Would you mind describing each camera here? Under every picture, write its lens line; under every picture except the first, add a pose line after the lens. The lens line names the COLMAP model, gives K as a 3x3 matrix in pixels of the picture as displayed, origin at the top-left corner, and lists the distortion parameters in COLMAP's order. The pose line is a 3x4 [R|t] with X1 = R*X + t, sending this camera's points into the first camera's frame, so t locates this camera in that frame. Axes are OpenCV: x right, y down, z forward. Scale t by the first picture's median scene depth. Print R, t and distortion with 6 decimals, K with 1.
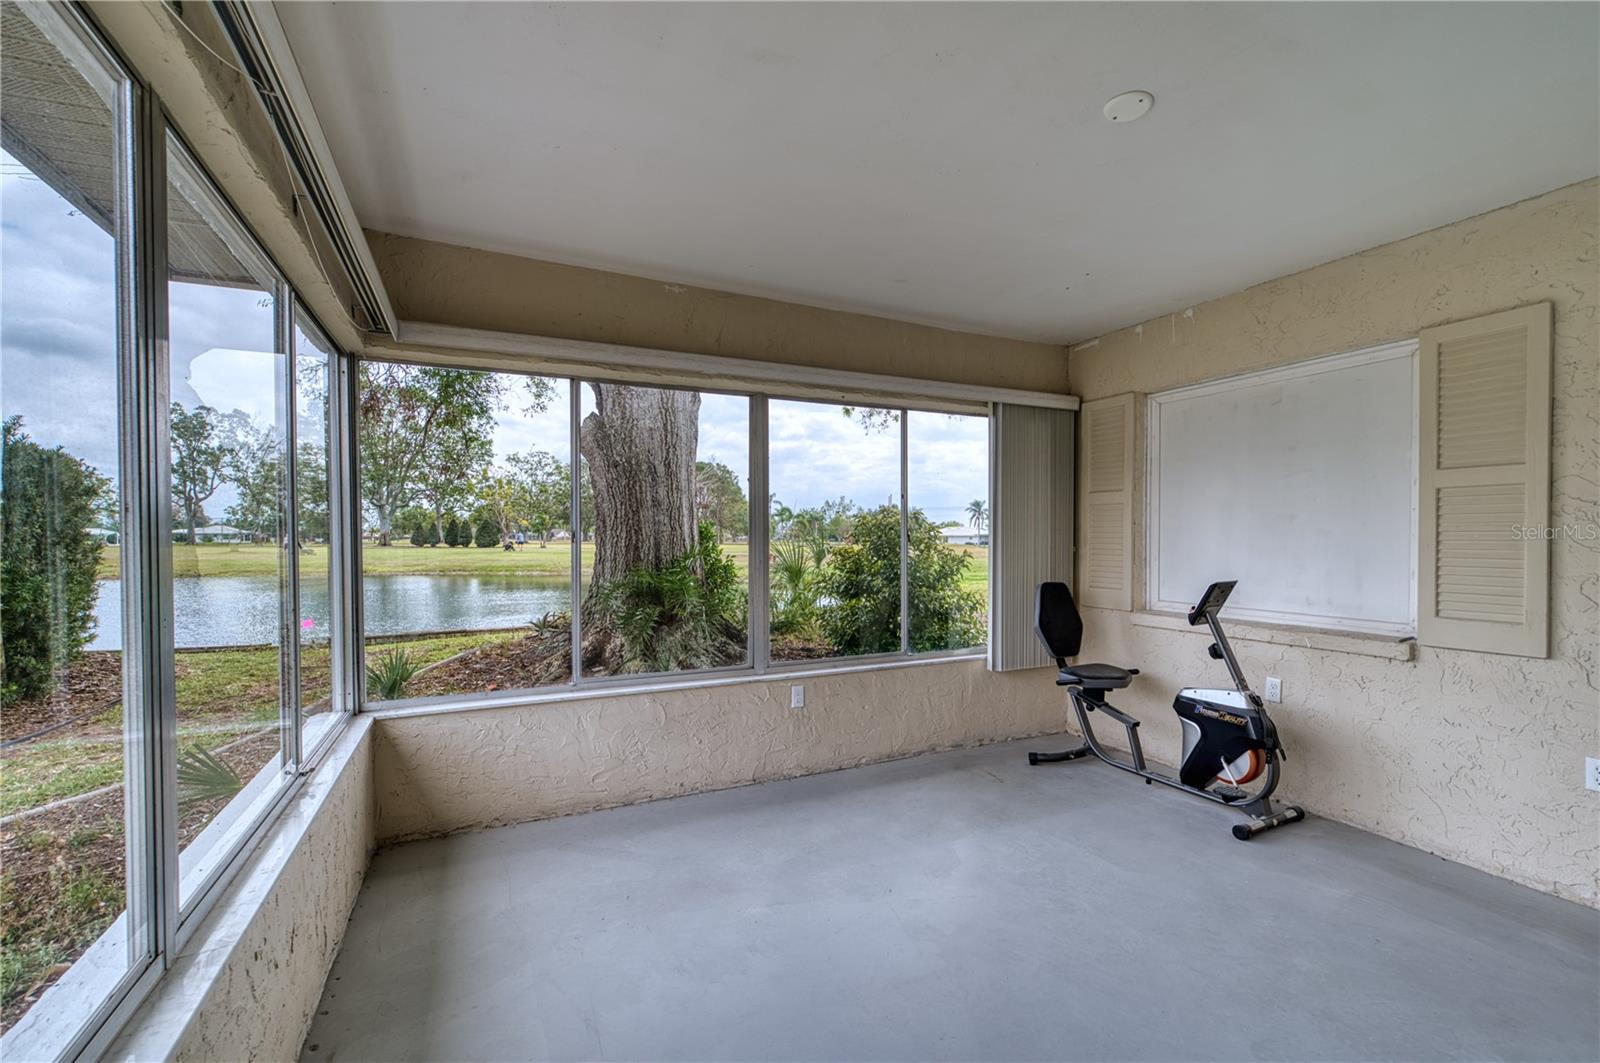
lens RADIAL K [[674.8, 0, 800.0], [0, 674.8, 531.5], [0, 0, 1]] dist [-0.011910, 0.000766]
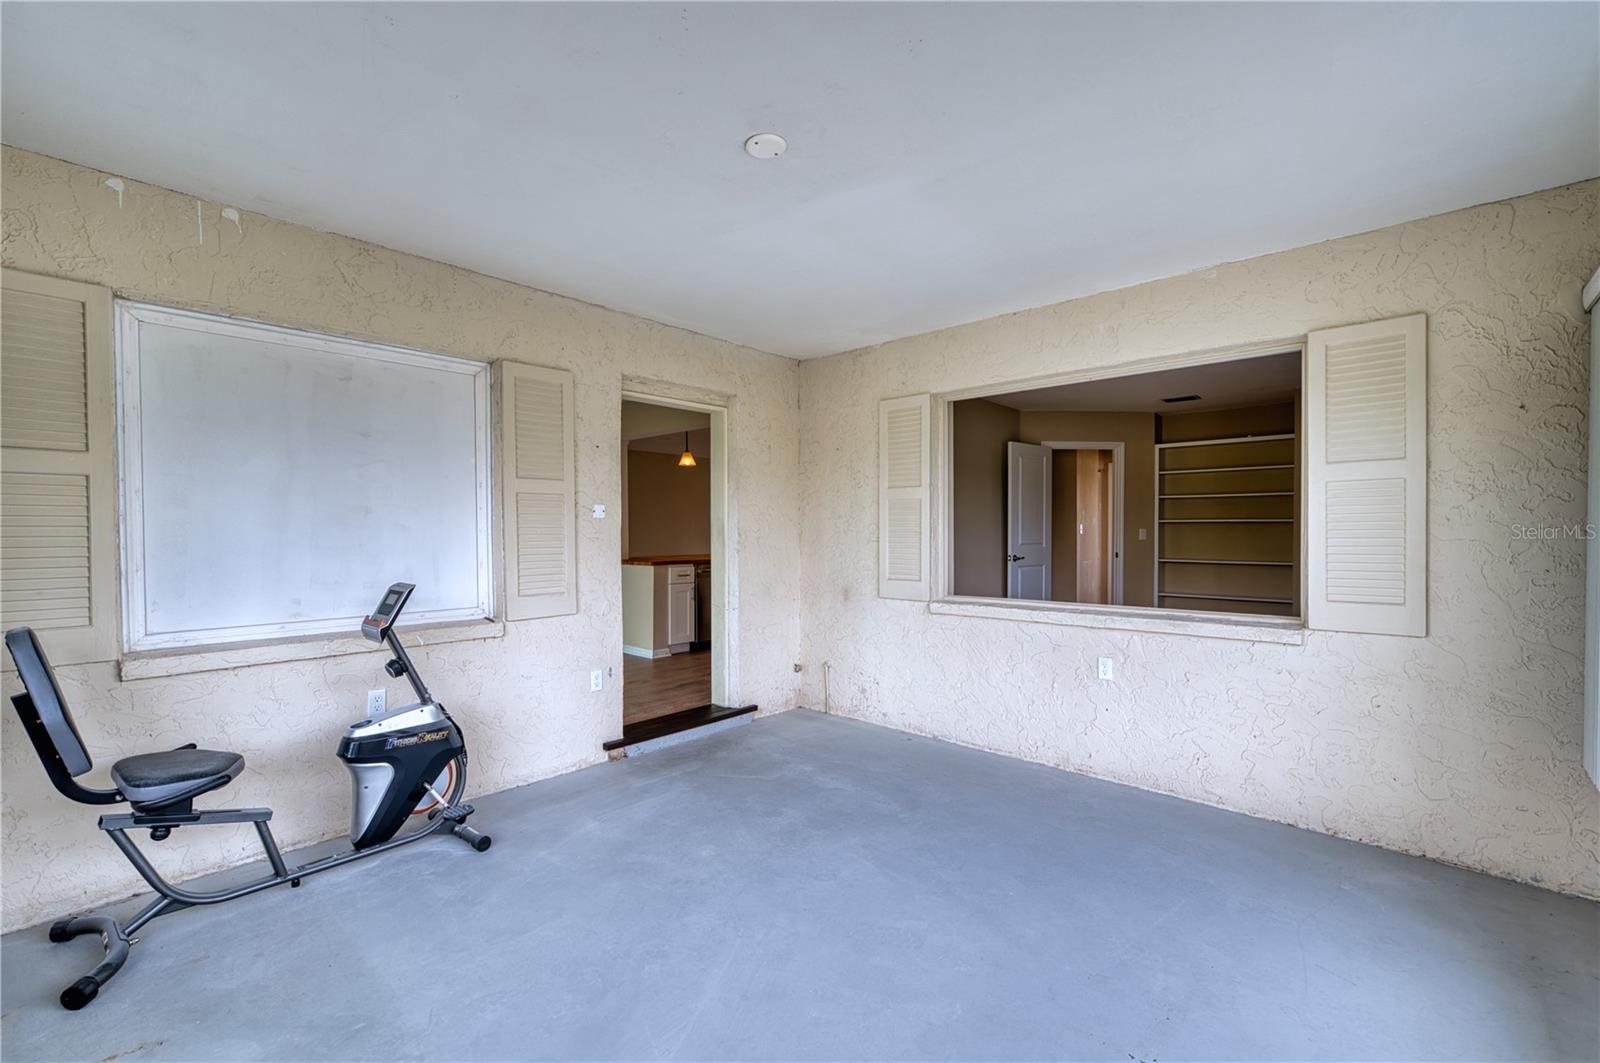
lens RADIAL K [[674.8, 0, 800.0], [0, 674.8, 531.5], [0, 0, 1]] dist [-0.011910, 0.000766]
pose [[-0.388003, 0.000470, 0.921658, -0.354923], [-0.003801, 0.999991, -0.002110, 0.006933], [-0.921650, -0.004322, -0.387998, 0.867432]]
